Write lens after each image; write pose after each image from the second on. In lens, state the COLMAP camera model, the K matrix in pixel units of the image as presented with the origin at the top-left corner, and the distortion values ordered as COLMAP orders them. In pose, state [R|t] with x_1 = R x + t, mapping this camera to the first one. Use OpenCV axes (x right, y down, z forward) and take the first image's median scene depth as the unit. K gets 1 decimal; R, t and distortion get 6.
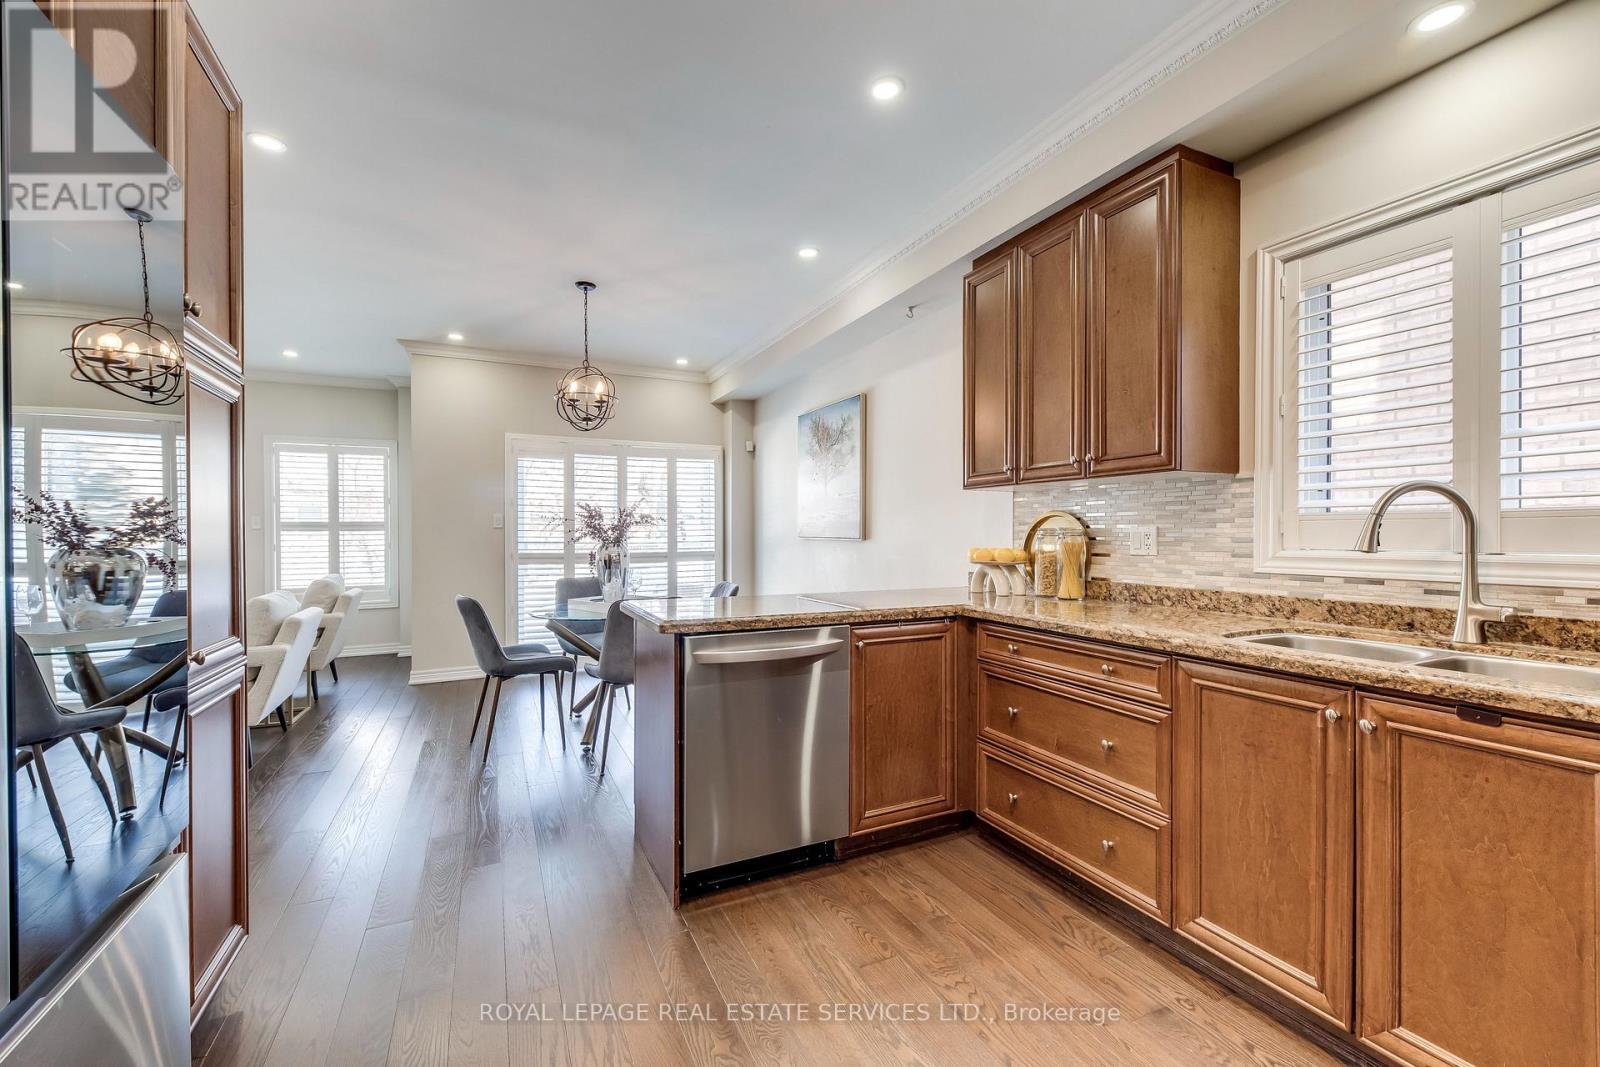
lens RADIAL K [[659.9, 0, 798.3], [0, 659.9, 540.0], [0, 0, 1]] dist [0.010665, -0.006165]
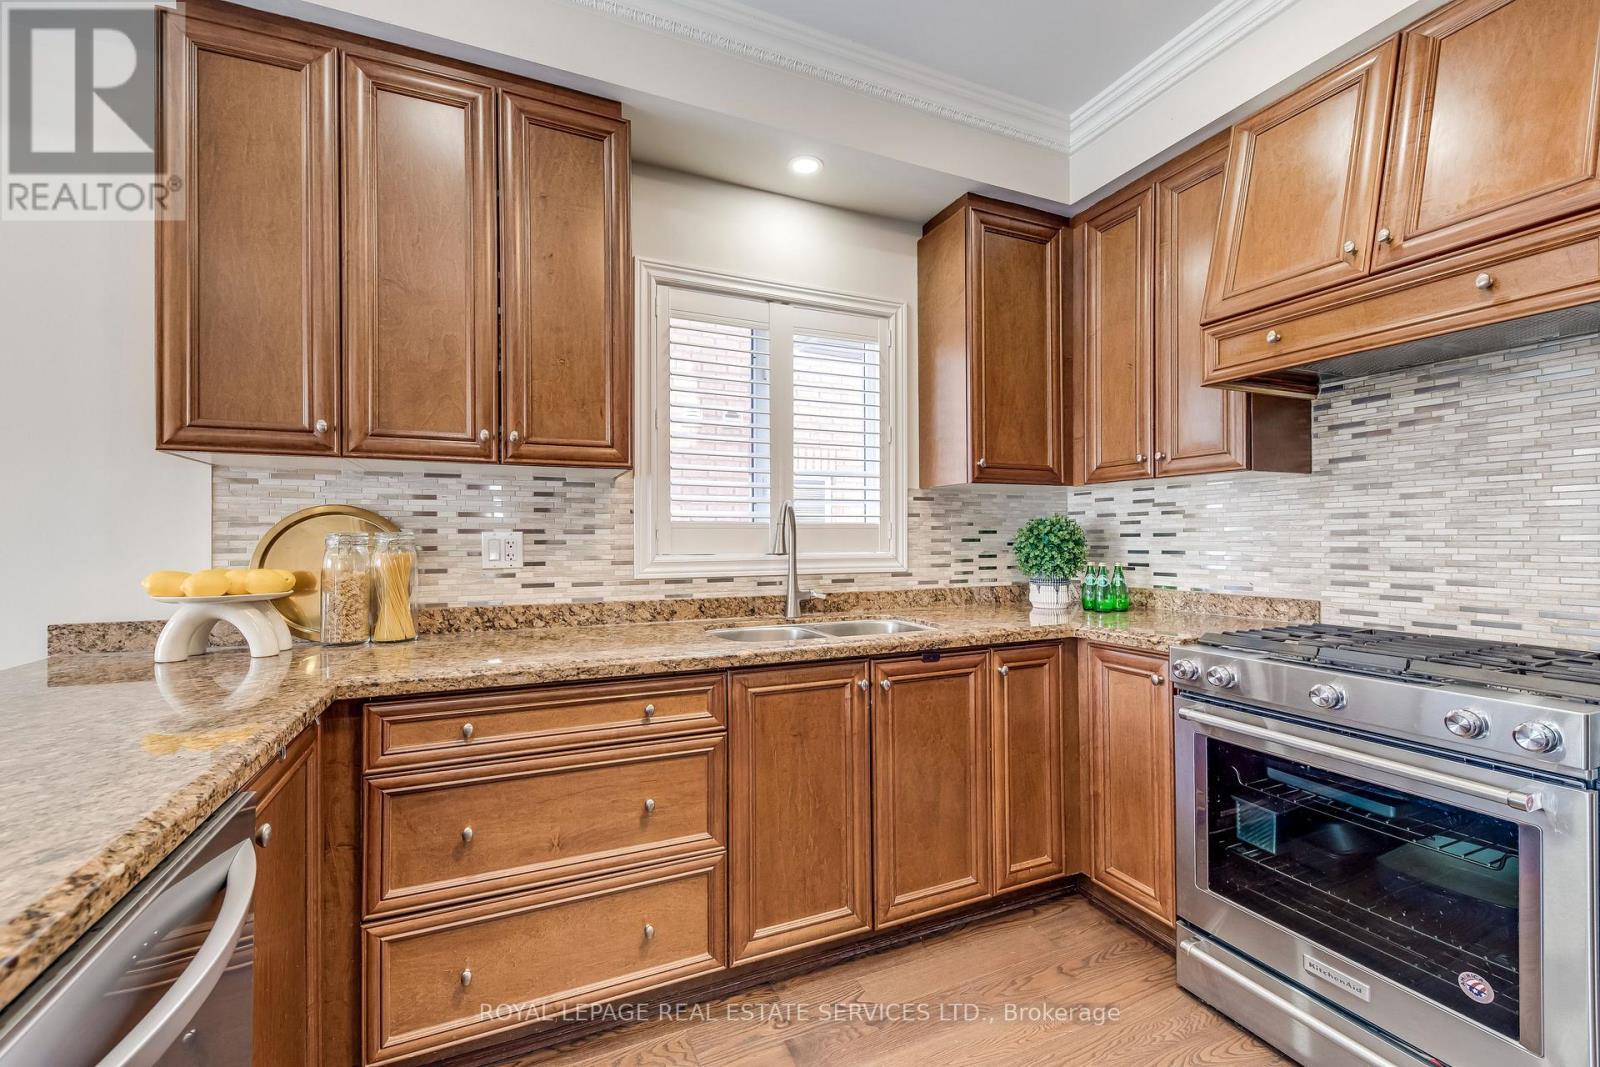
lens RADIAL K [[659.9, 0, 794.7], [0, 659.9, 539.8], [0, 0, 1]] dist [0.010665, -0.006165]
pose [[0.028326, 0.001253, 0.999598, -0.287793], [0.014022, 0.999900, -0.001651, -0.005375], [-0.999500, 0.014063, 0.028306, 0.703976]]
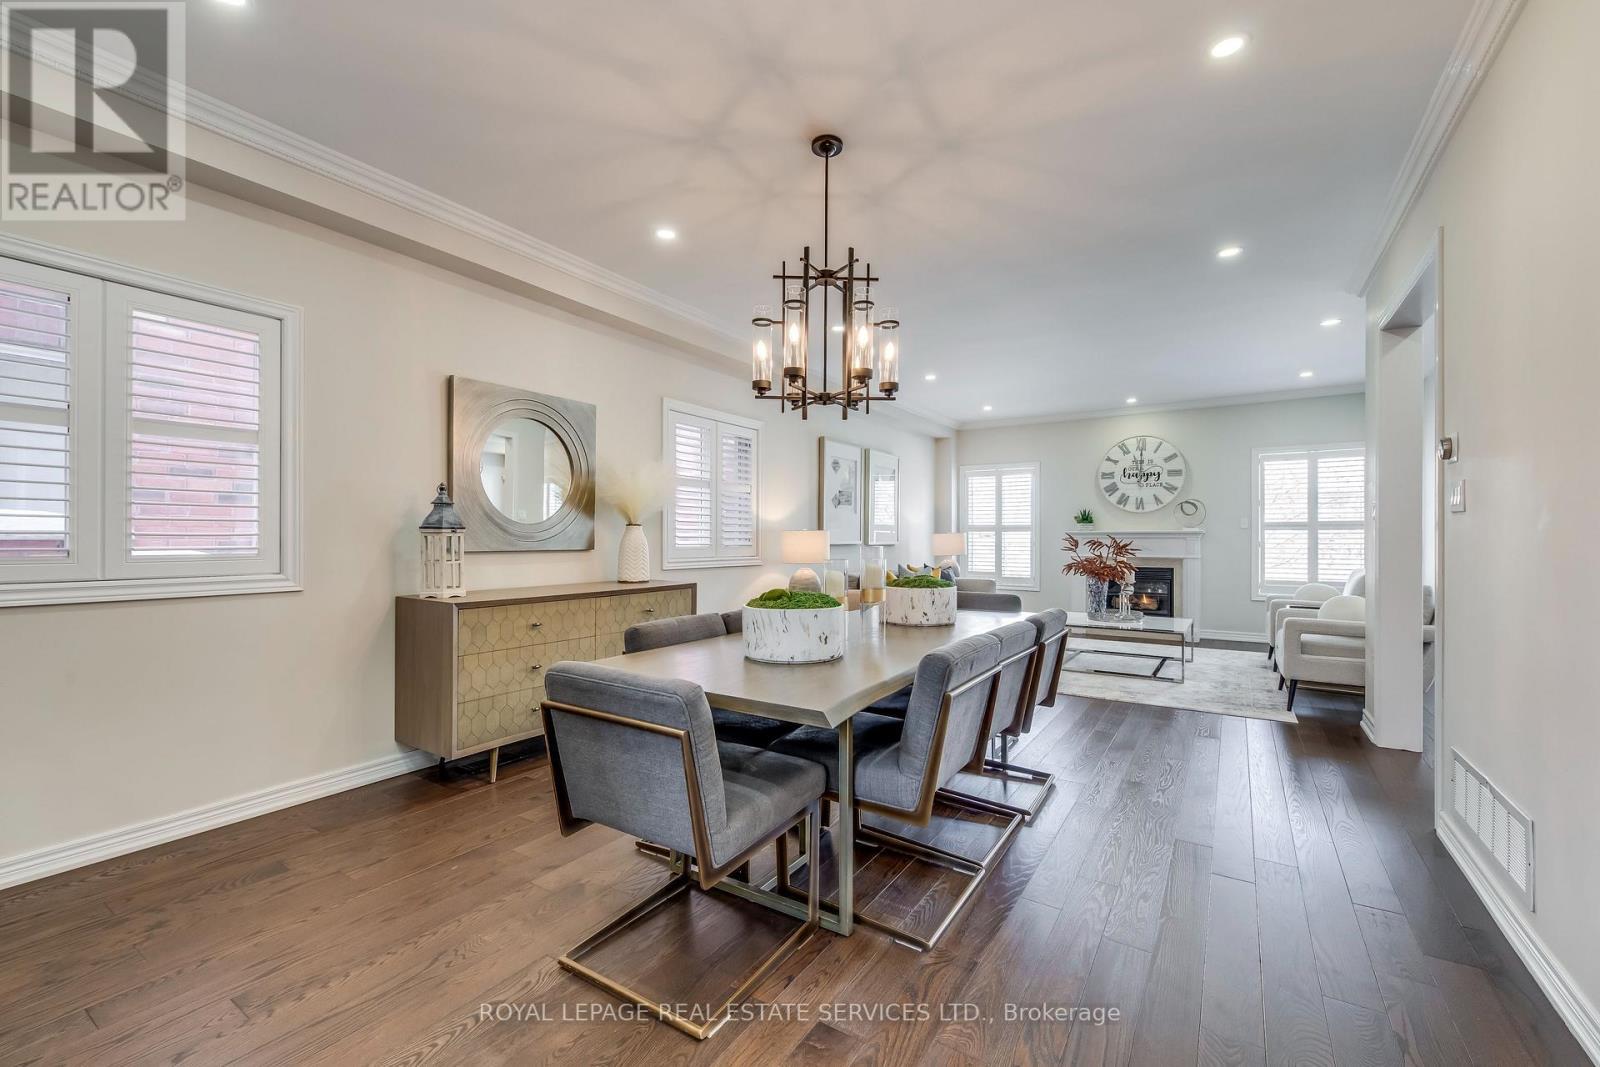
lens RADIAL K [[659.9, 0, 794.4], [0, 659.9, 535.9], [0, 0, 1]] dist [0.010665, -0.006165]
pose [[0.513048, 0.000269, -0.858360, -0.567639], [-0.006739, 0.999970, -0.003715, 0.018893], [0.858334, 0.007690, 0.513035, -0.826517]]
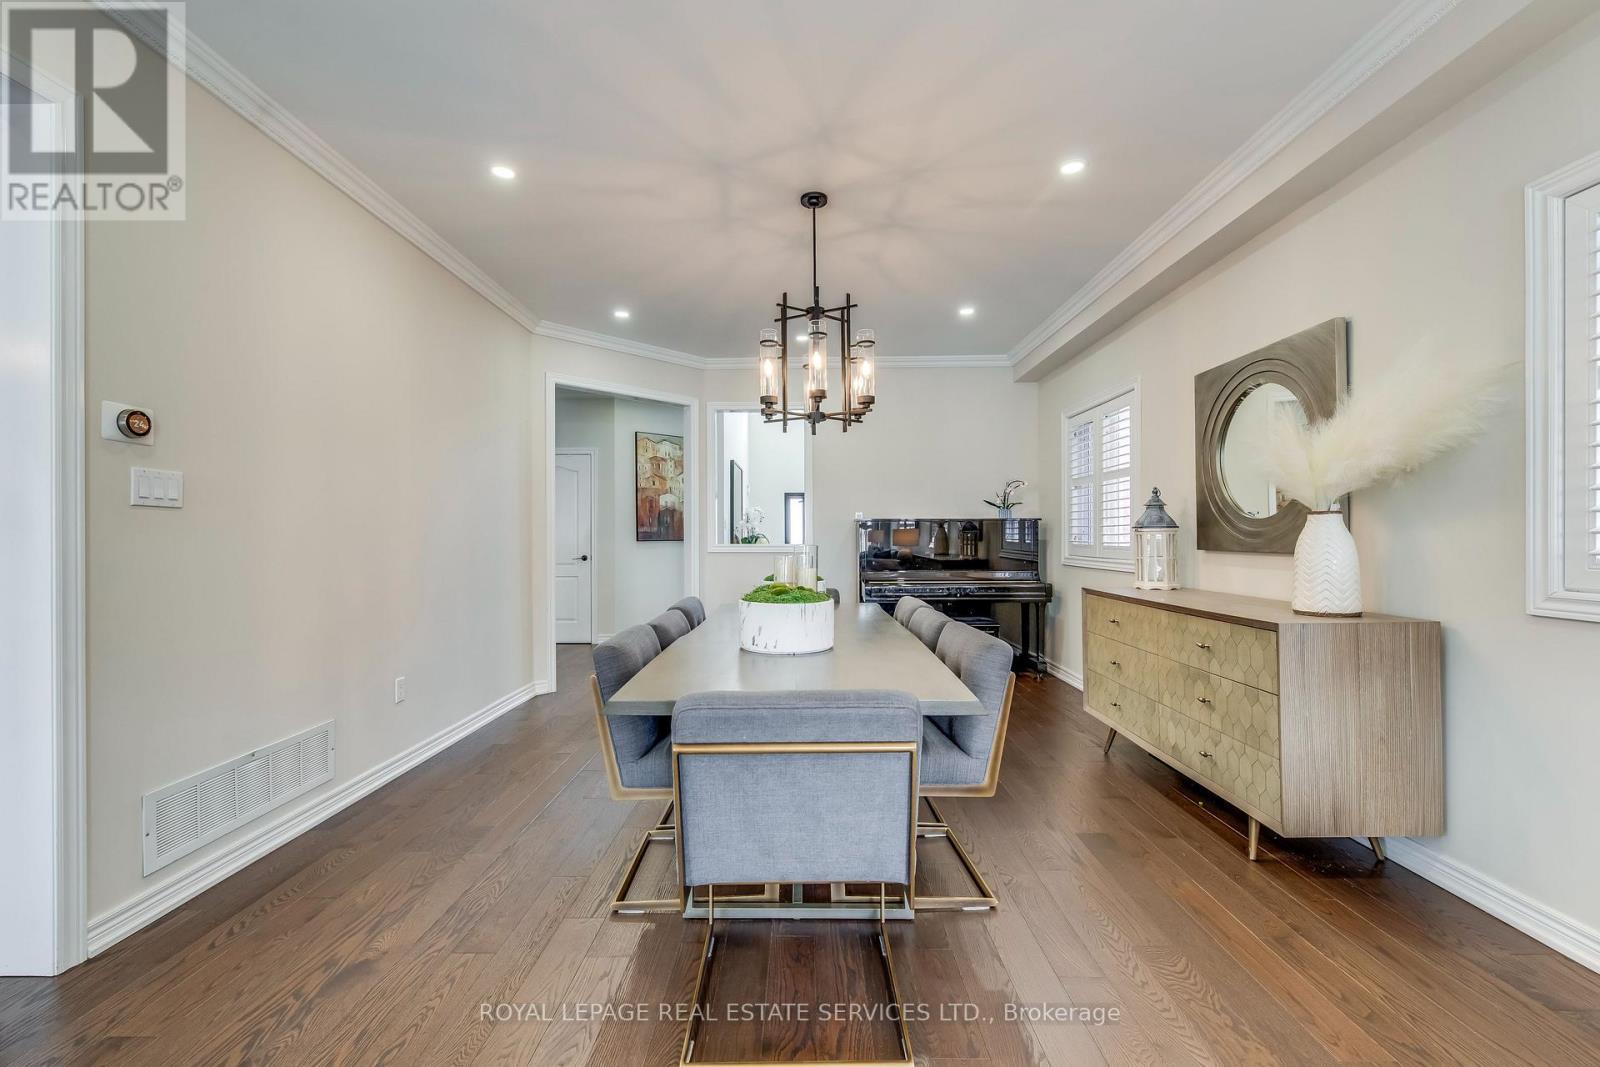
lens RADIAL K [[659.9, 0, 803.3], [0, 659.9, 536.8], [0, 0, 1]] dist [0.010665, -0.006165]
pose [[-0.903937, 0.003735, 0.427649, -2.152323], [0.006546, 0.999966, 0.005103, 0.010623], [-0.427615, 0.007412, -0.903930, 1.122889]]
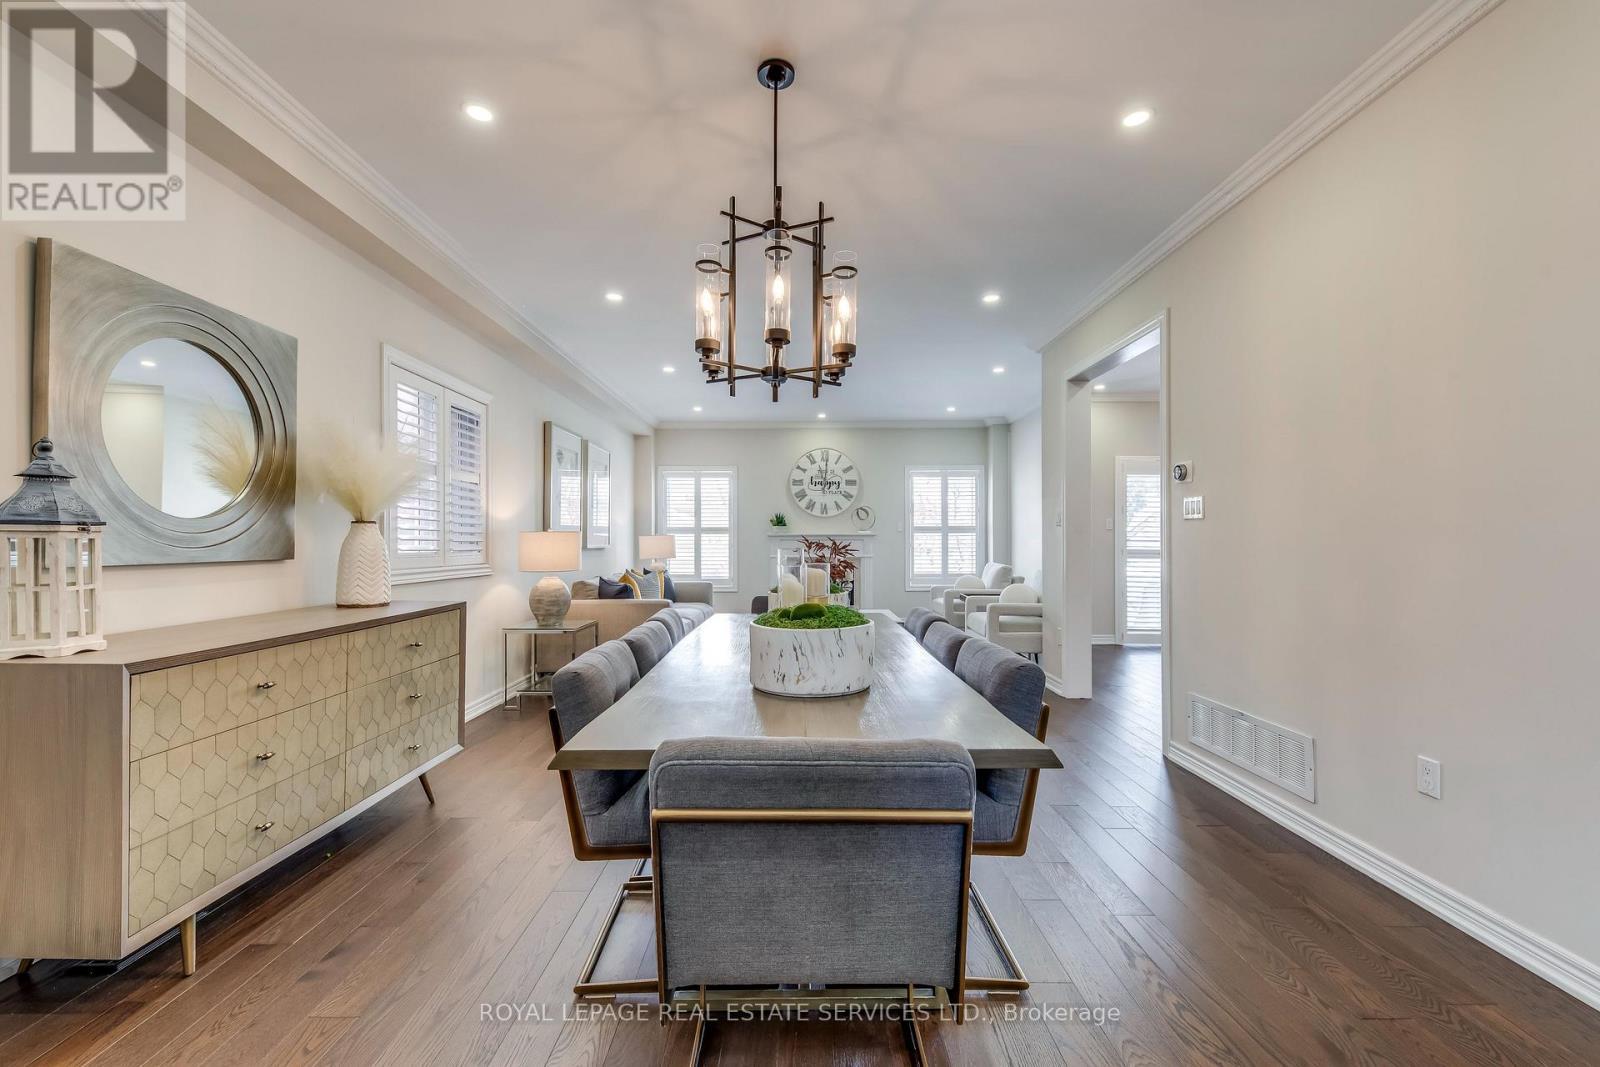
lens RADIAL K [[659.9, 0, 789.9], [0, 659.9, 536.9], [0, 0, 1]] dist [0.010665, -0.006165]
pose [[0.901118, -0.002606, -0.433566, -1.115788], [-0.001394, 0.999959, -0.008906, 0.023019], [0.433571, 0.008629, 0.901078, -1.063997]]
